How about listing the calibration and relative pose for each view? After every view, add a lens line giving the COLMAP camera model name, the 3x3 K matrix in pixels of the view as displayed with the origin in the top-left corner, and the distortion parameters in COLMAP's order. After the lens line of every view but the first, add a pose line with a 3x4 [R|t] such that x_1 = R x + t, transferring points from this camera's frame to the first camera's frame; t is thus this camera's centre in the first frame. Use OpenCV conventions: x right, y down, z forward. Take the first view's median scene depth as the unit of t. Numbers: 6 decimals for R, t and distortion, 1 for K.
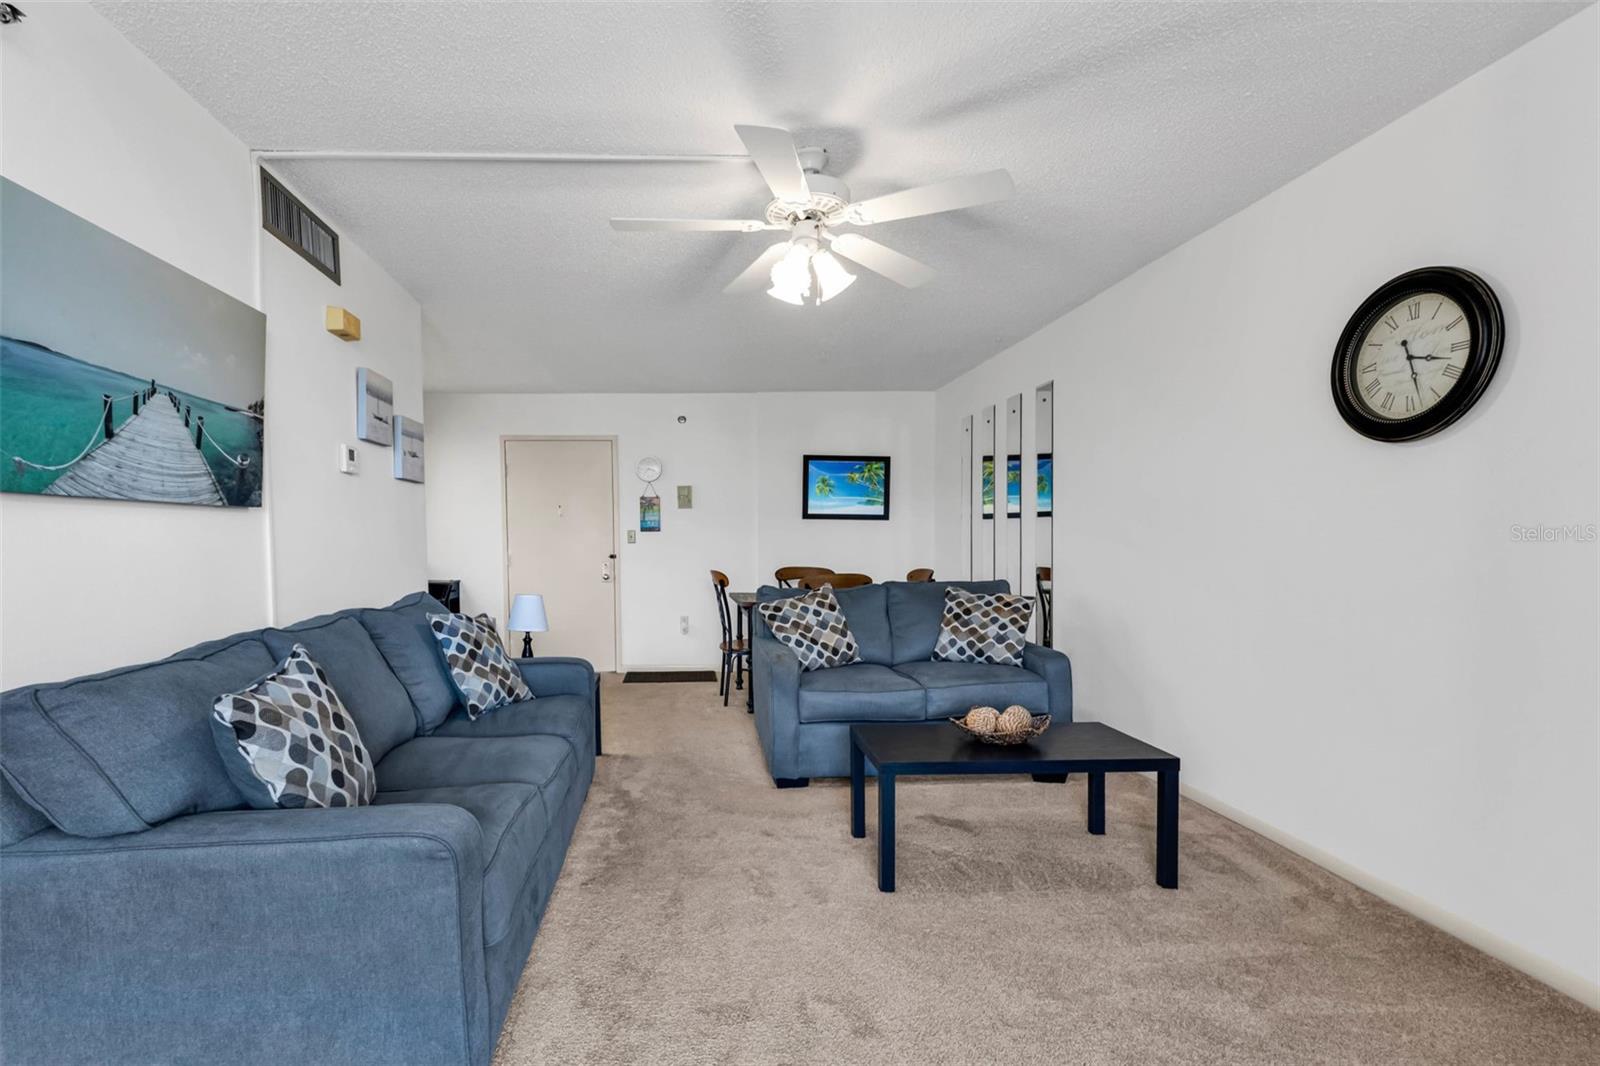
lens RADIAL K [[711.5, 0, 728.1], [0, 711.5, 565.8], [0, 0, 1]] dist [0.001885, 0.000207]
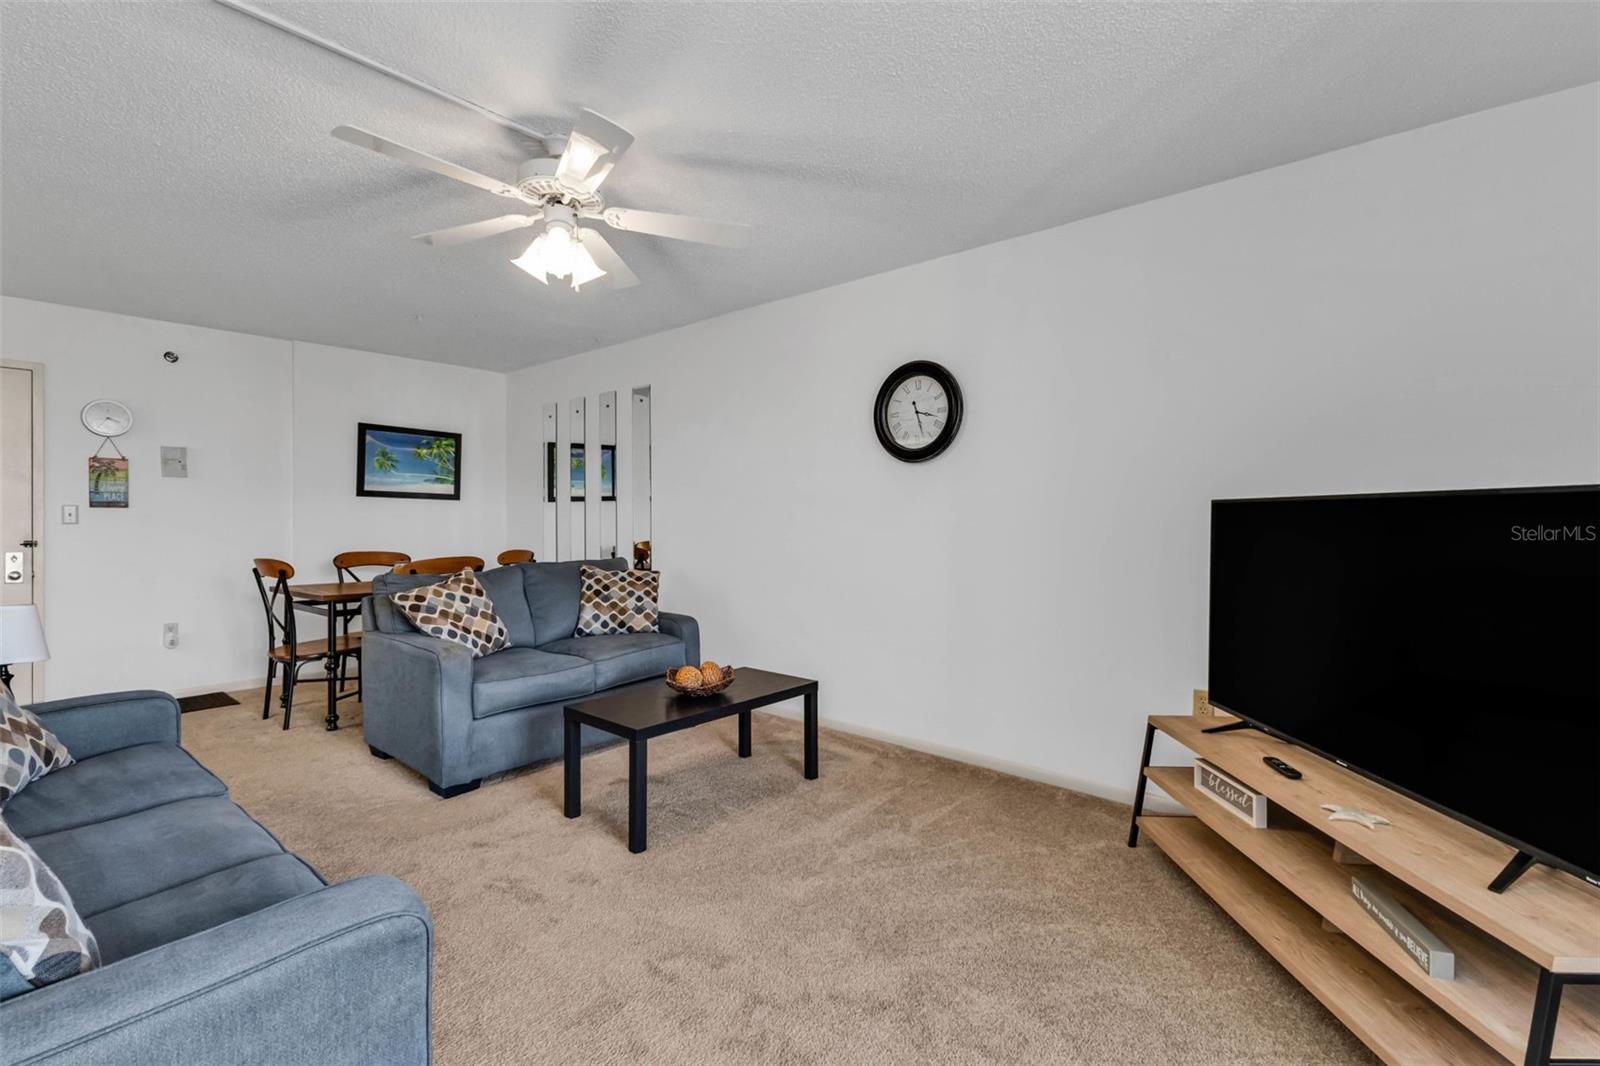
lens RADIAL K [[697.4, 0, 791.4], [0, 697.4, 515.3], [0, 0, 1]] dist [0.003267, 0.000054]
pose [[0.686692, 0.010874, 0.726867, -0.244000], [0.022500, 0.999091, -0.036204, -0.000640], [-0.726600, 0.041216, 0.685823, 0.064929]]
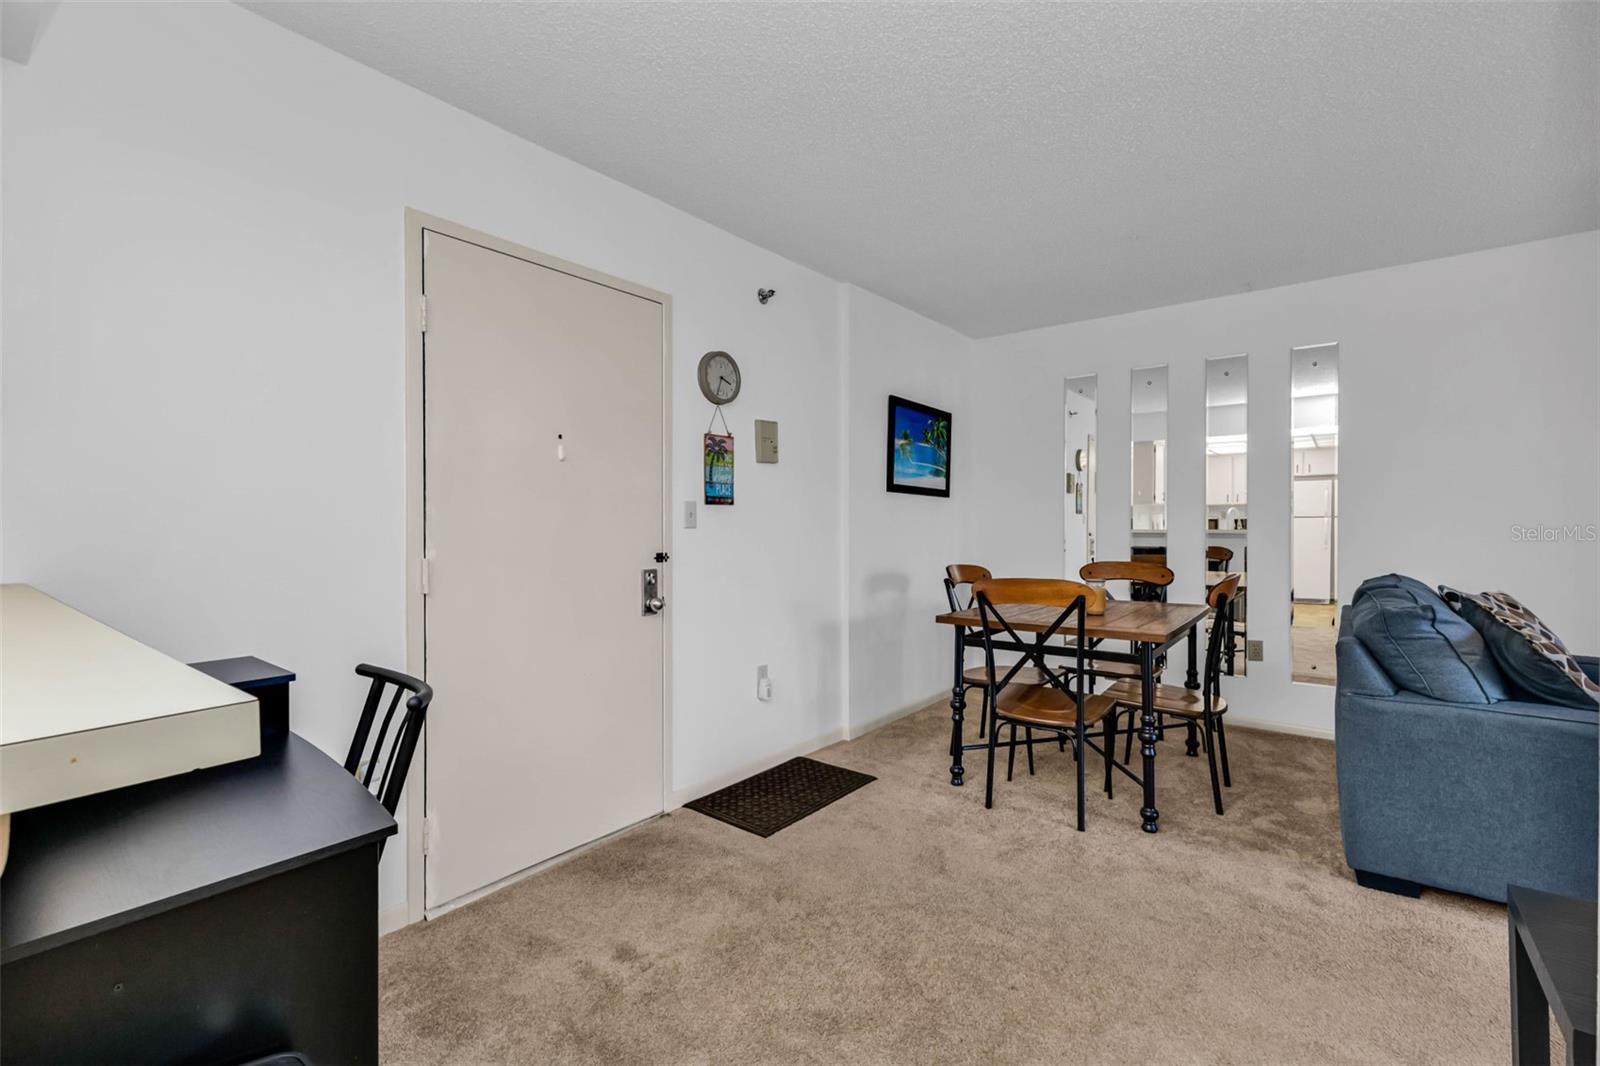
lens RADIAL K [[703.4, 0, 794.9], [0, 703.4, 509.3], [0, 0, 1]] dist [0.005430, 0.000263]
pose [[0.660381, 0.020379, 0.750654, -0.726494], [0.023211, 0.998600, -0.047530, -0.033928], [-0.750572, 0.048811, 0.658984, 1.050309]]
